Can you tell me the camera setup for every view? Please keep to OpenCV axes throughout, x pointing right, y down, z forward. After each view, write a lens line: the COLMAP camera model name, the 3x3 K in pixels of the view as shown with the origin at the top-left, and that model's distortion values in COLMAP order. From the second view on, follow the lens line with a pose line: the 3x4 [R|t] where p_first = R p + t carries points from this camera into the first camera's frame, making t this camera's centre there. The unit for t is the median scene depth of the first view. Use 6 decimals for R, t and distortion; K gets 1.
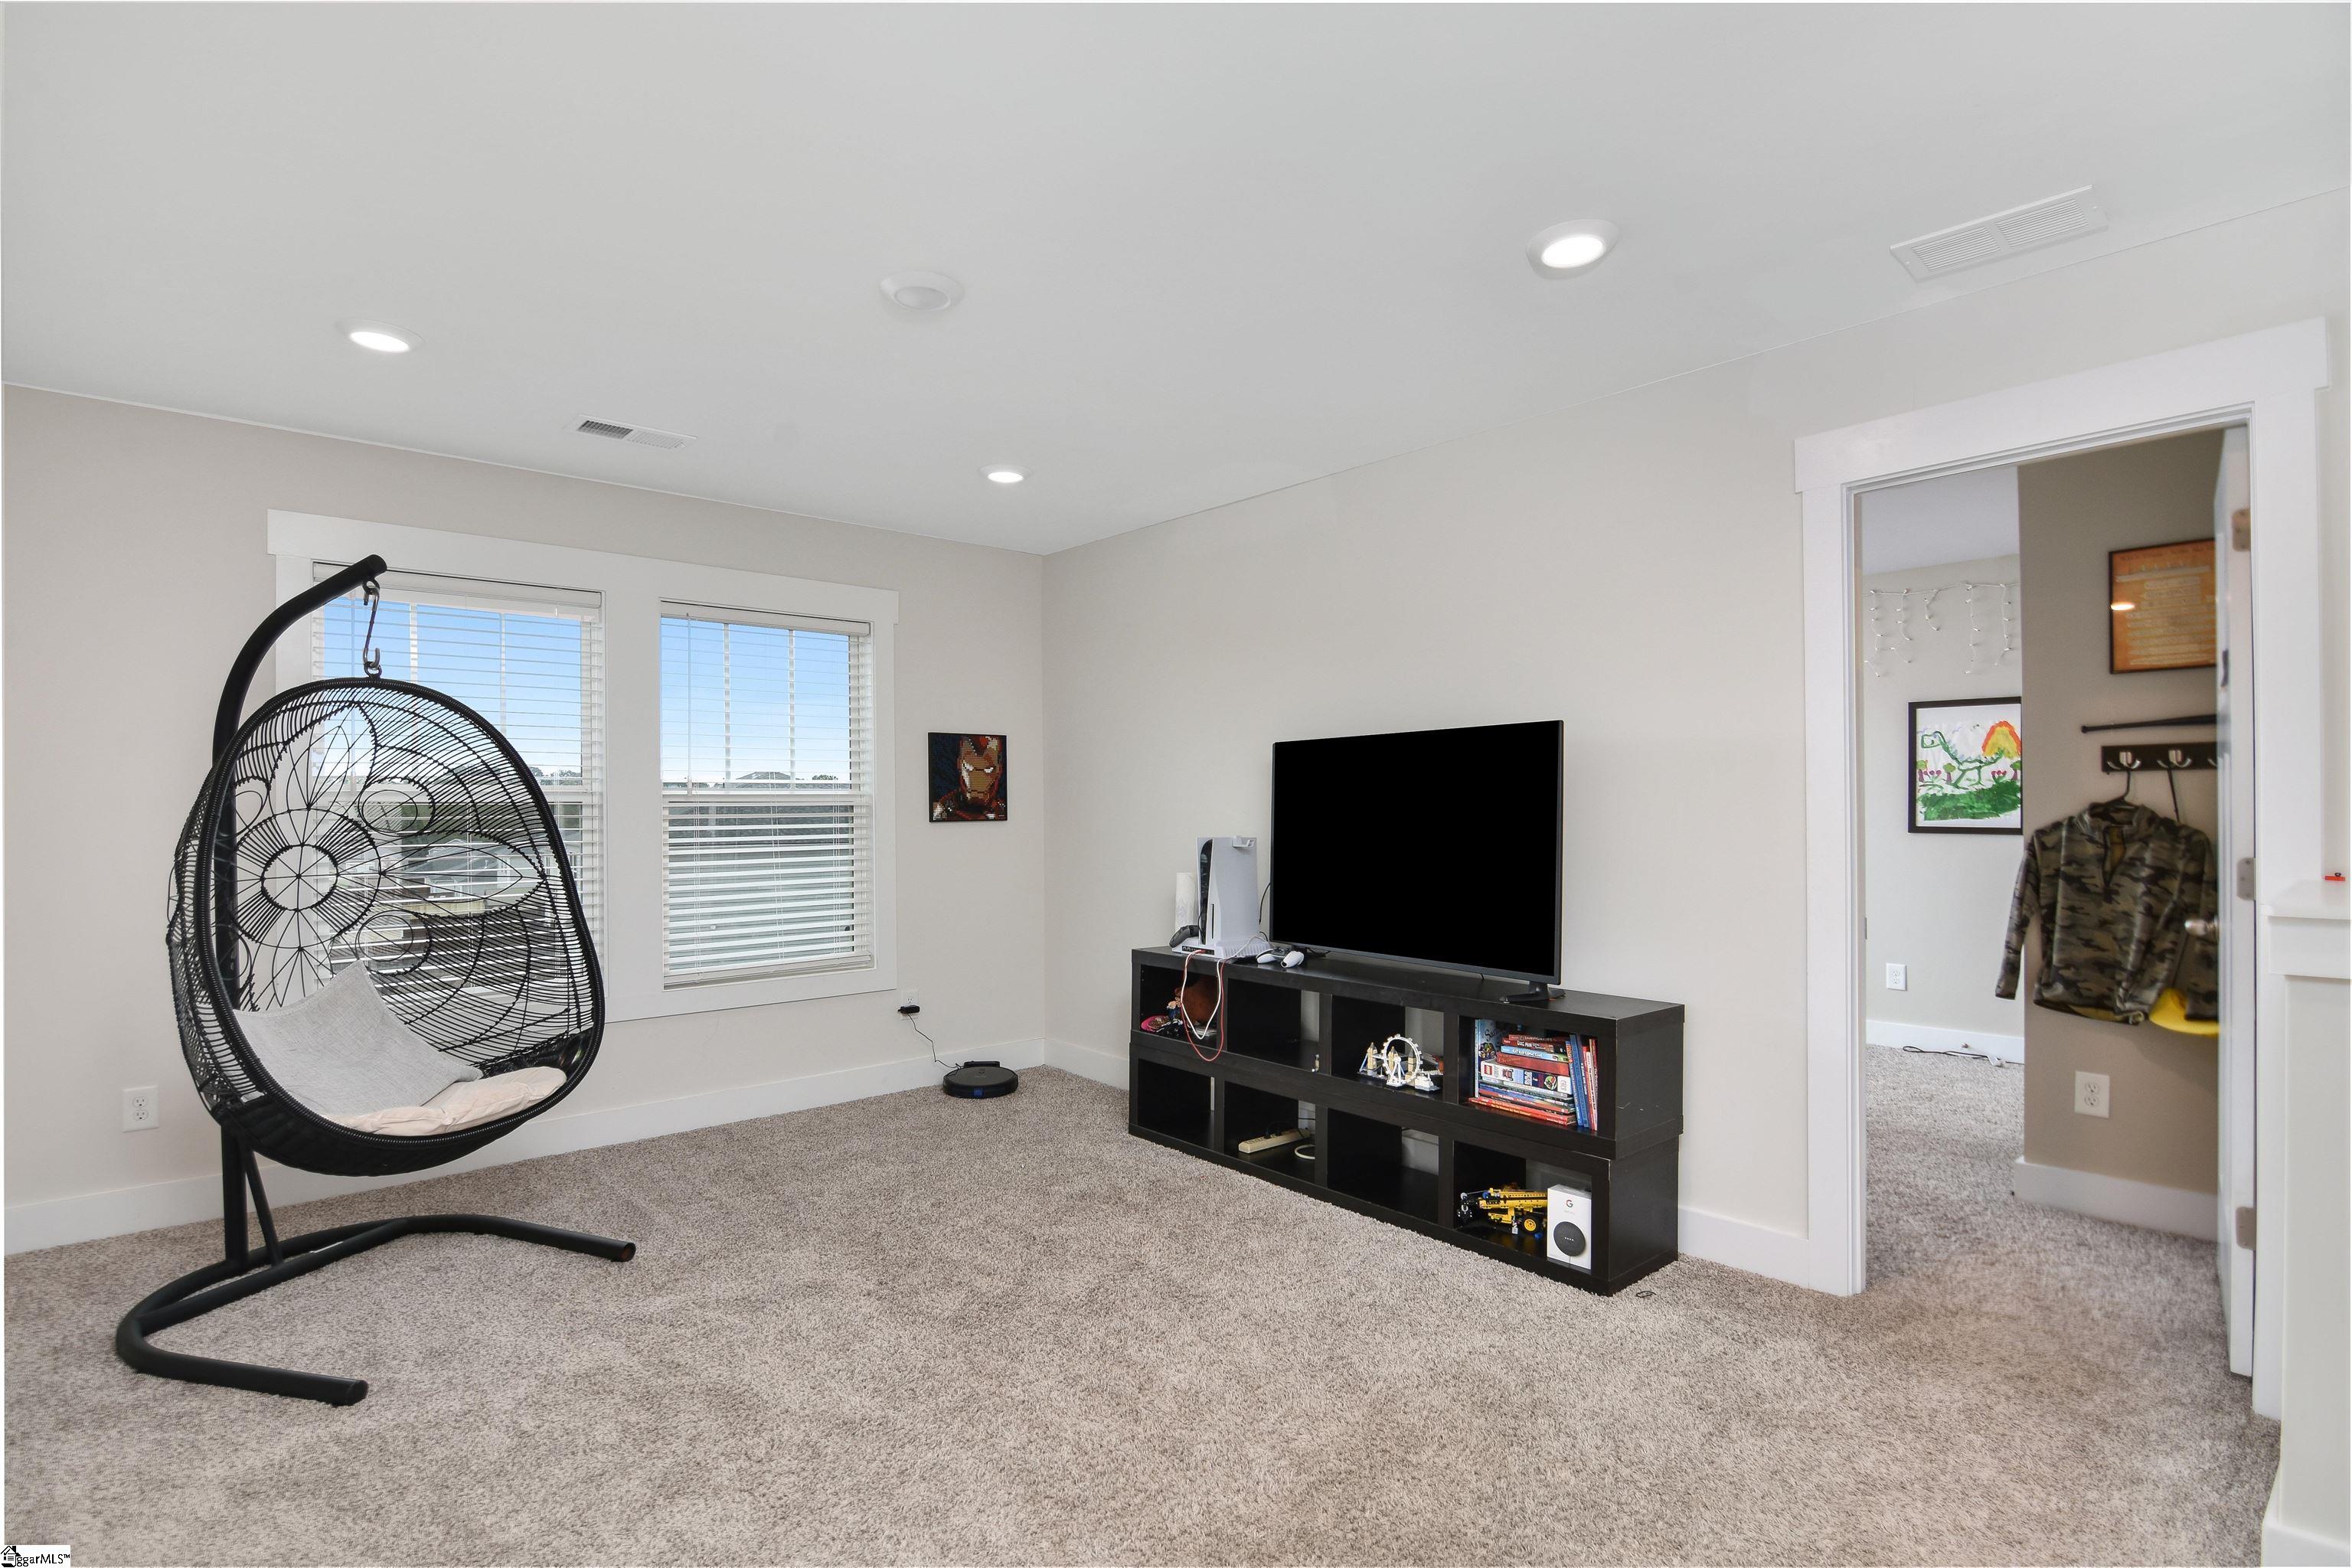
lens RADIAL K [[1176.8, 0, 1144.0], [0, 1176.8, 804.3], [0, 0, 1]] dist [-0.010927, -0.007913]
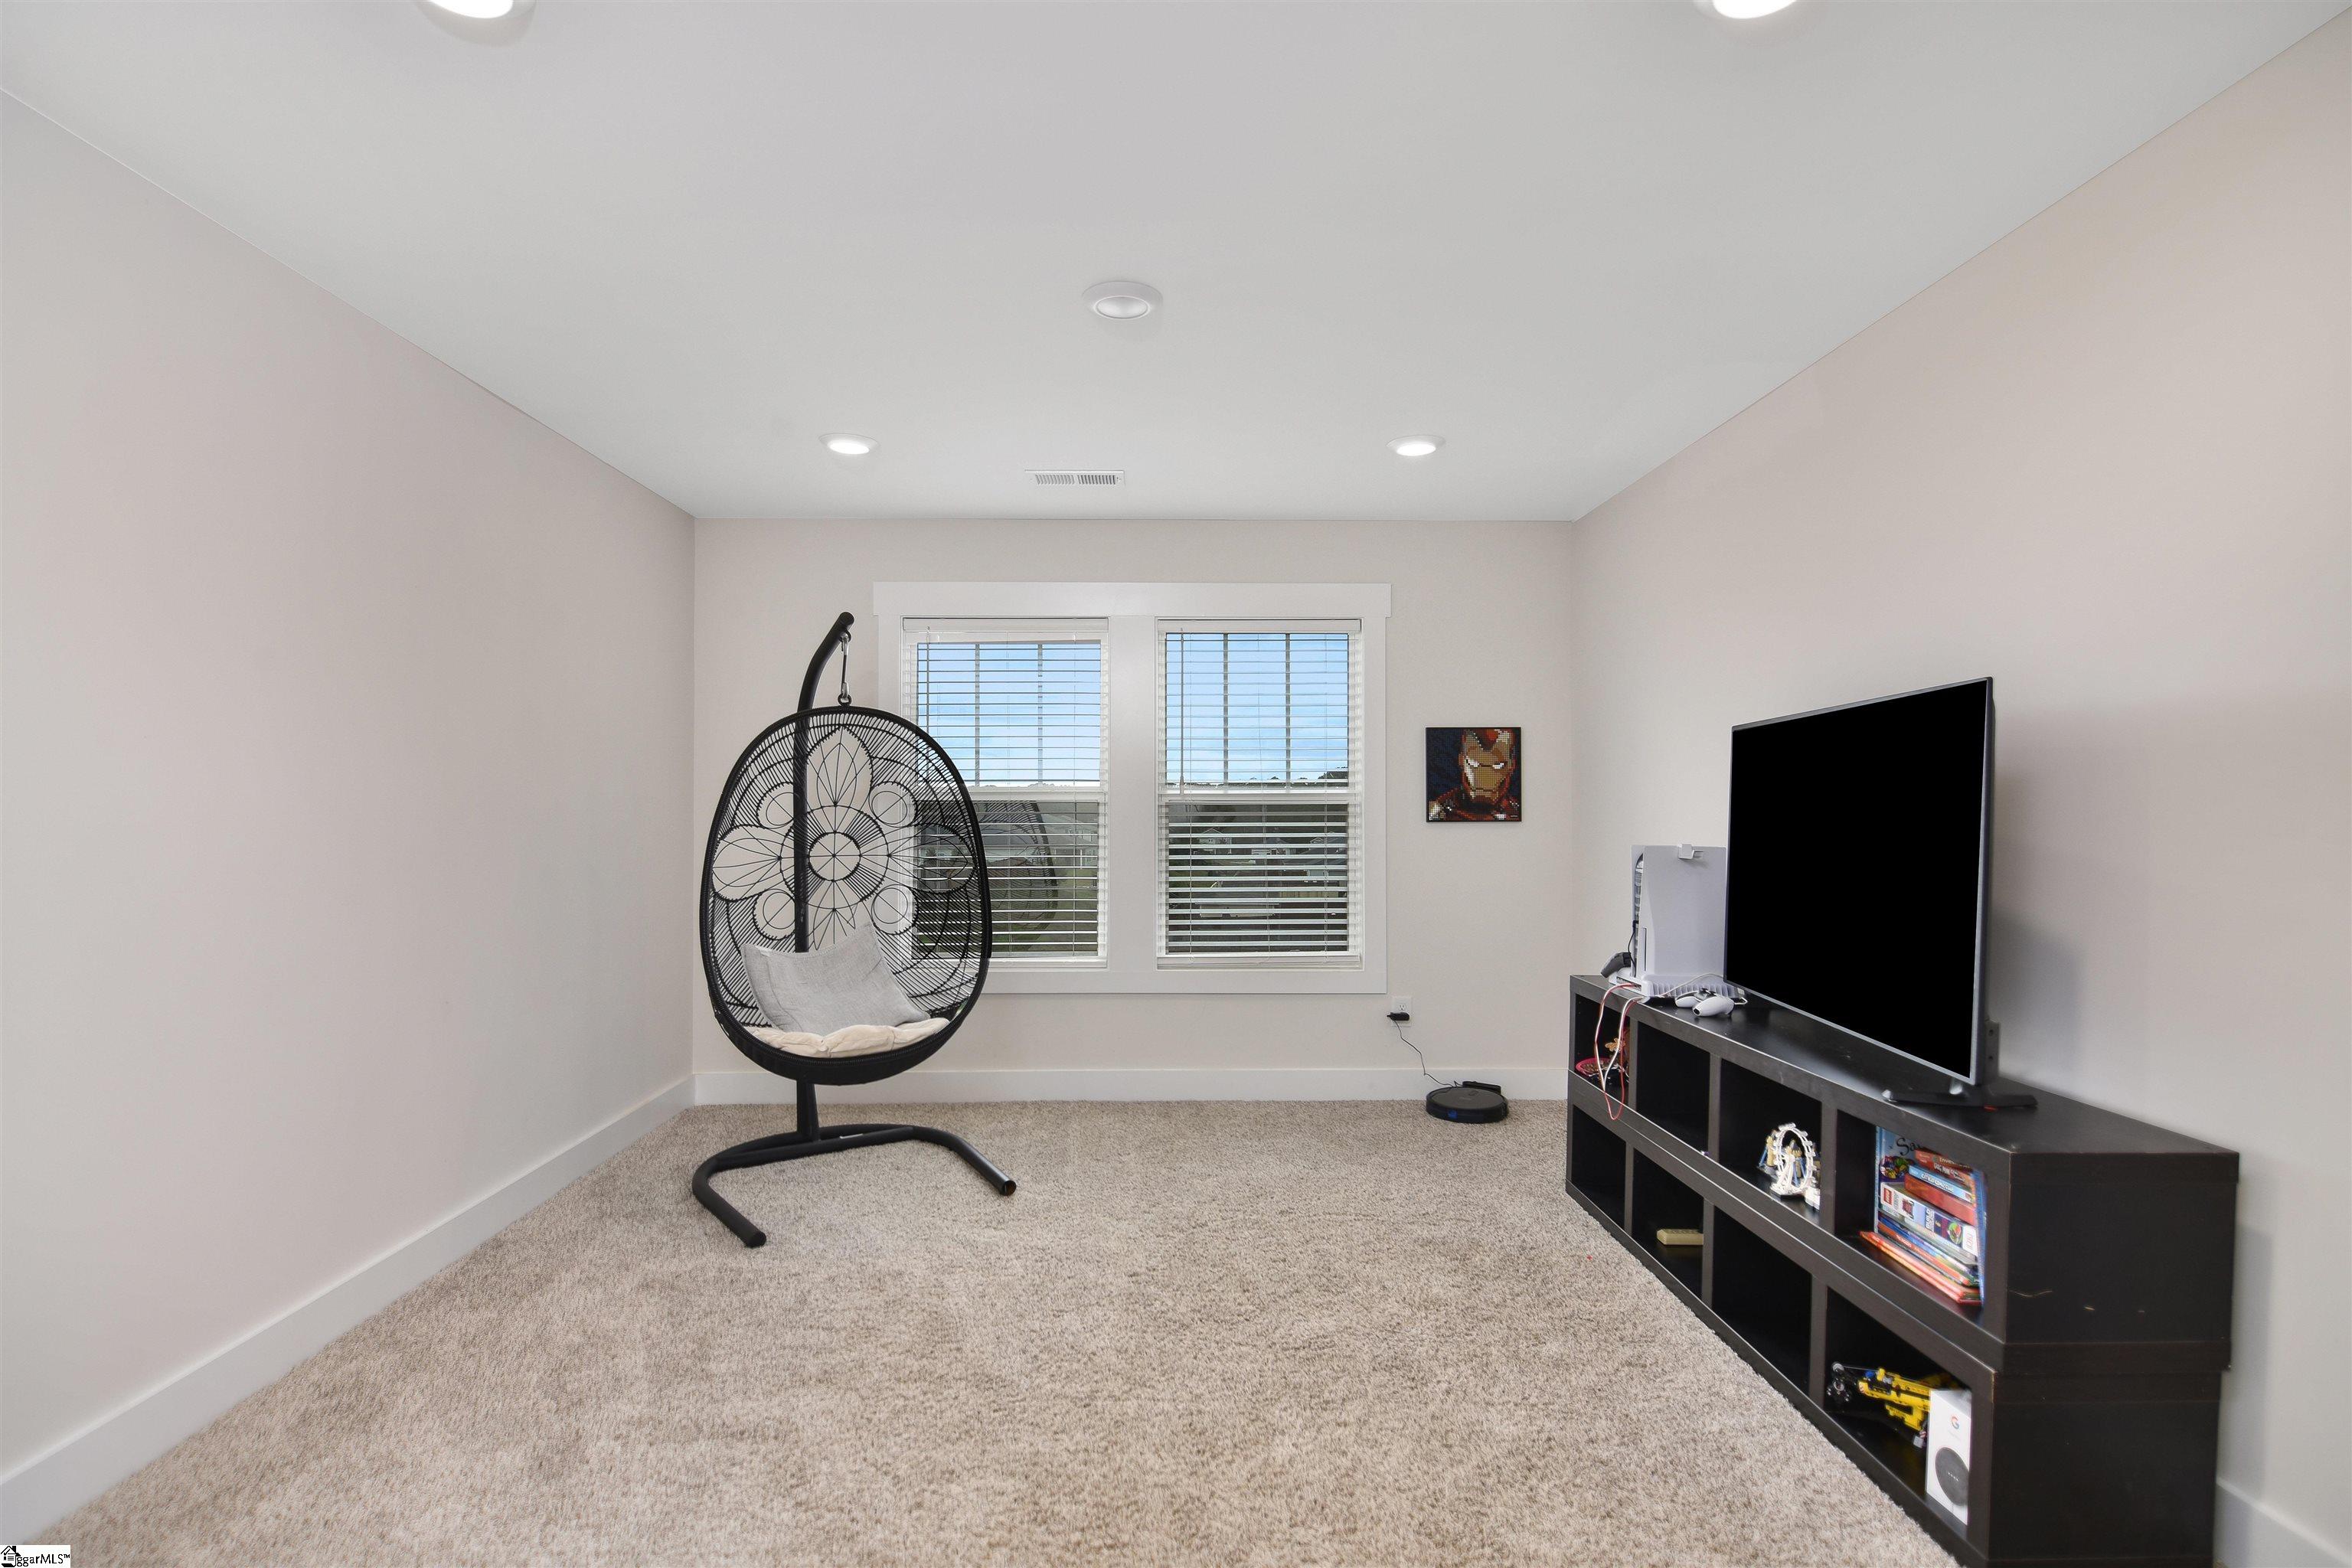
lens RADIAL K [[1176.8, 0, 1120.0], [0, 1176.8, 804.0], [0, 0, 1]] dist [-0.010927, -0.007913]
pose [[0.751150, 0.004118, -0.660119, 0.397829], [-0.002556, 0.999991, 0.003330, -0.003070], [0.660127, -0.000814, 0.751154, 0.192551]]
